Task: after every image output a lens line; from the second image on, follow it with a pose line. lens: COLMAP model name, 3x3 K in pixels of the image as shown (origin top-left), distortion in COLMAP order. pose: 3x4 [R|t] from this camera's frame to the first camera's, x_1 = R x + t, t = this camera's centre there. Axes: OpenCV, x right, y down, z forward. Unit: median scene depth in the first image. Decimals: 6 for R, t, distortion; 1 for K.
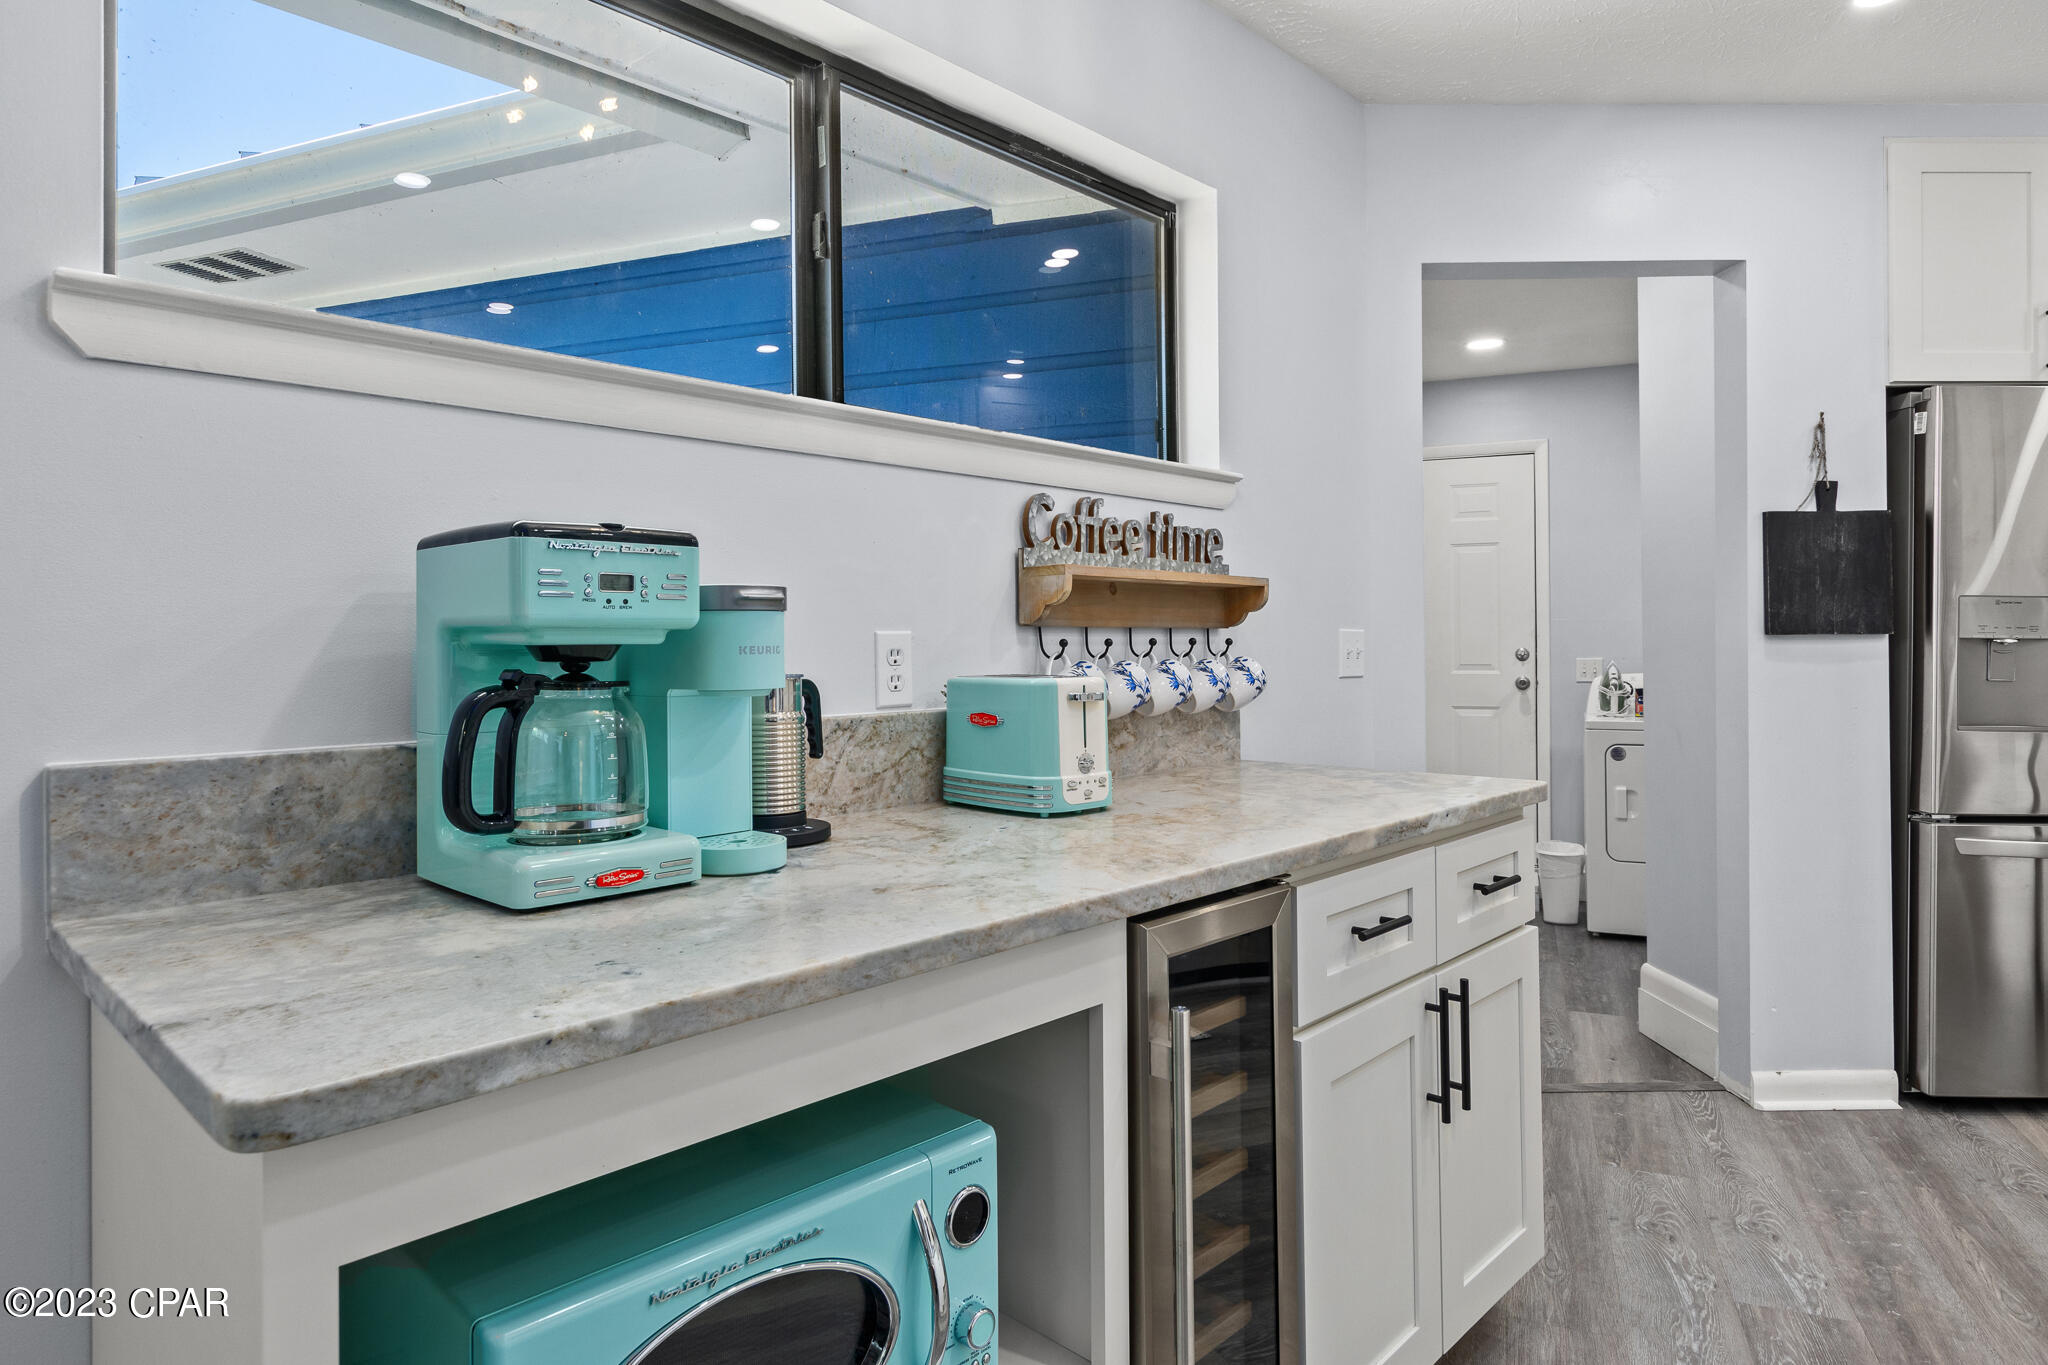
lens RADIAL K [[1158.4, 0, 1051.8], [0, 1158.4, 635.3], [0, 0, 1]] dist [-0.000735, -0.002843]
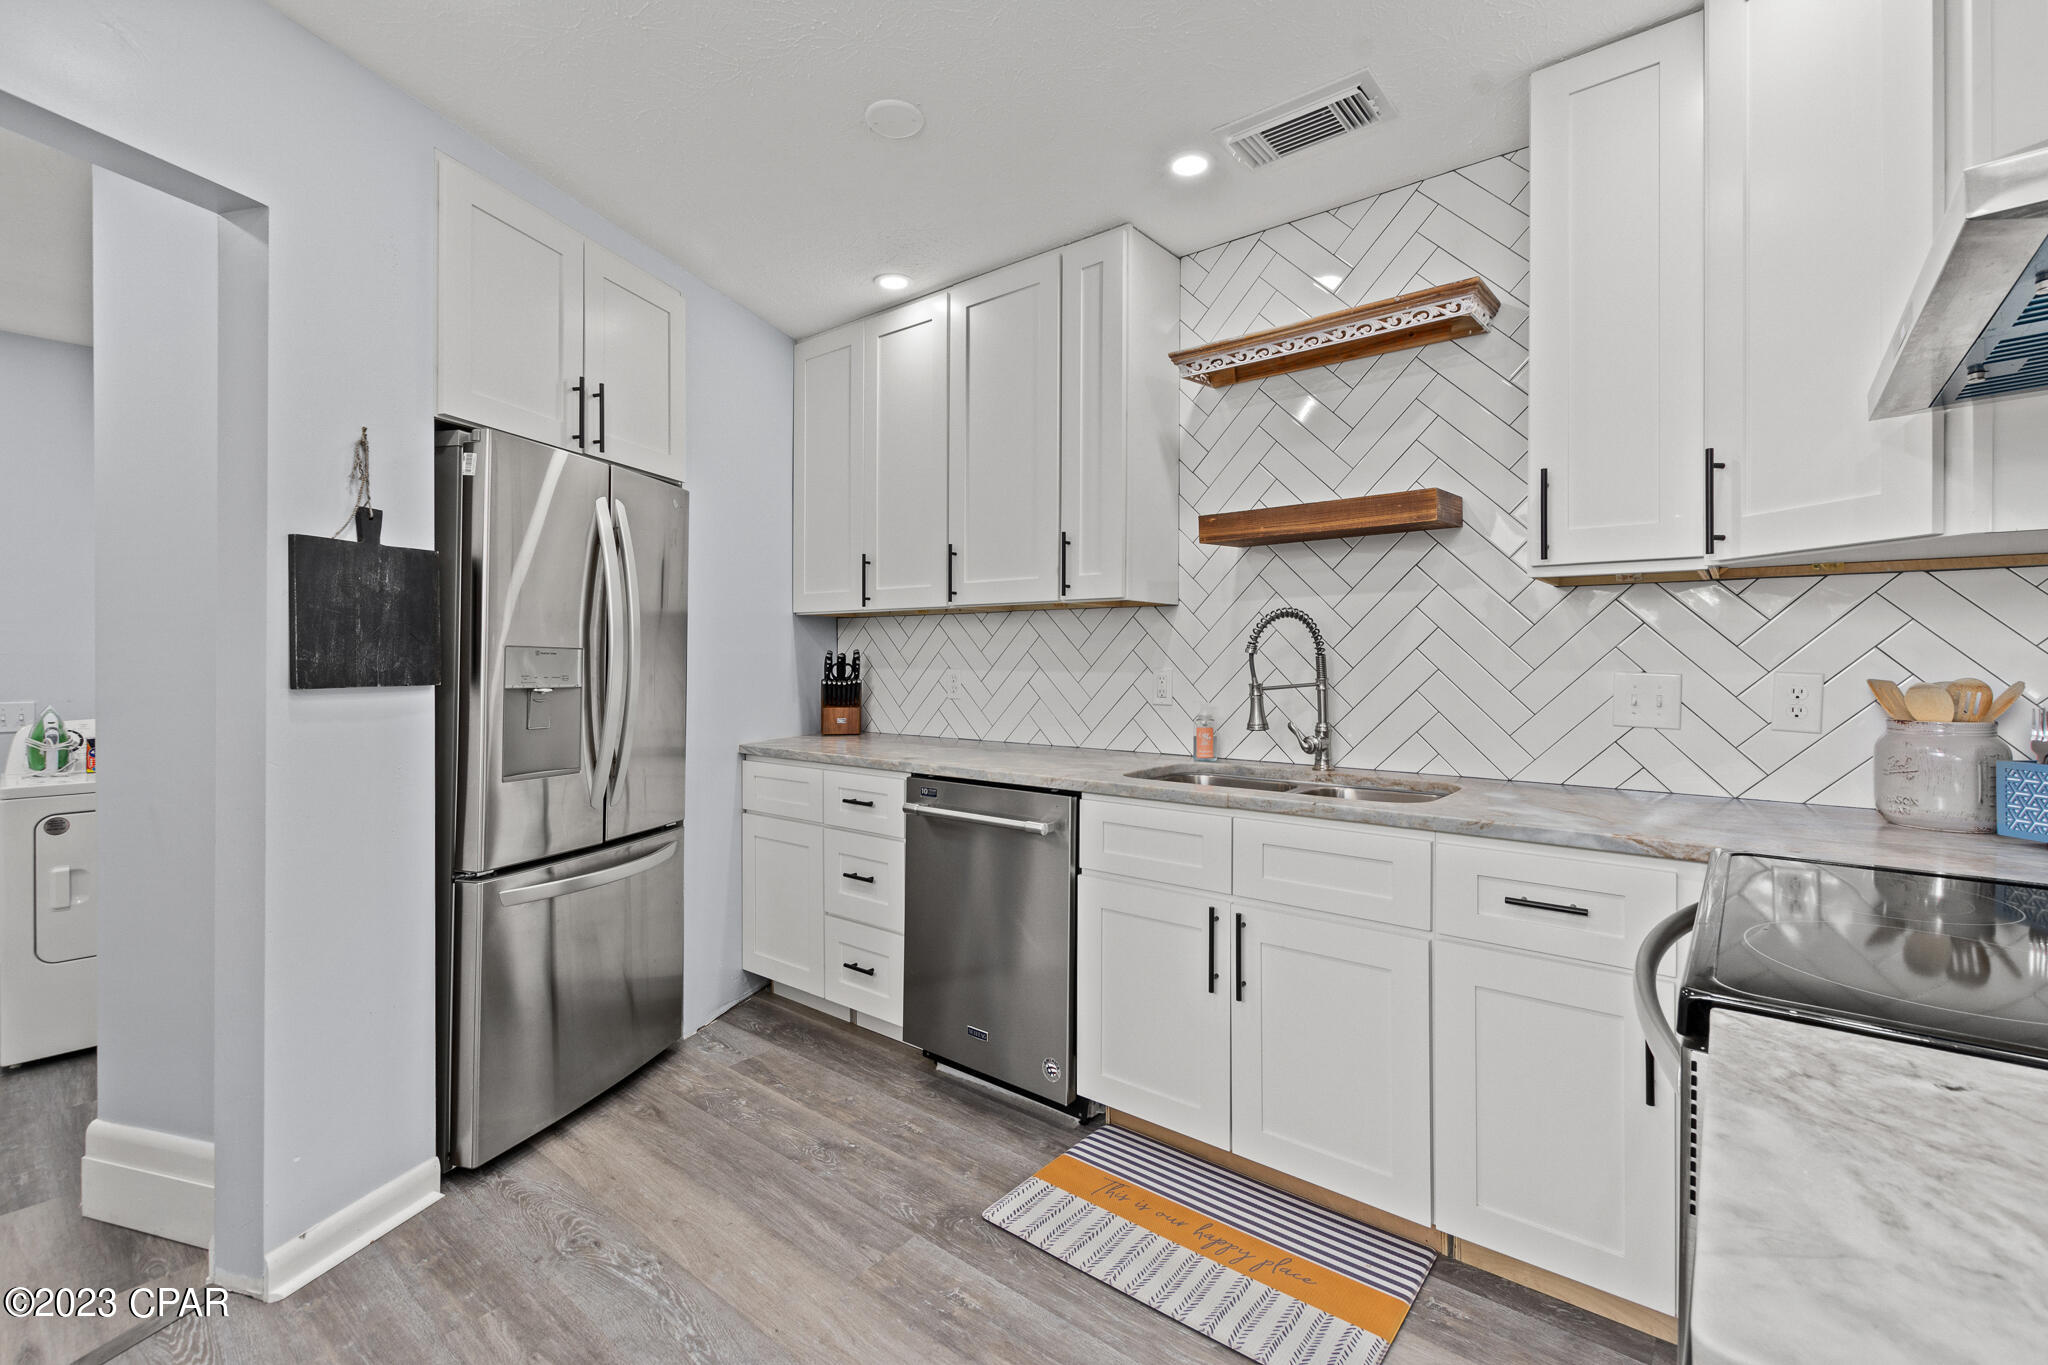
lens RADIAL K [[893.2, 0, 1014.0], [0, 893.2, 656.5], [0, 0, 1]] dist [0.009936, -0.004064]
pose [[0.301563, 0.009571, 0.953398, 0.179401], [-0.003514, 0.999954, -0.008927, -0.019202], [-0.953440, -0.000658, 0.301583, 0.342060]]
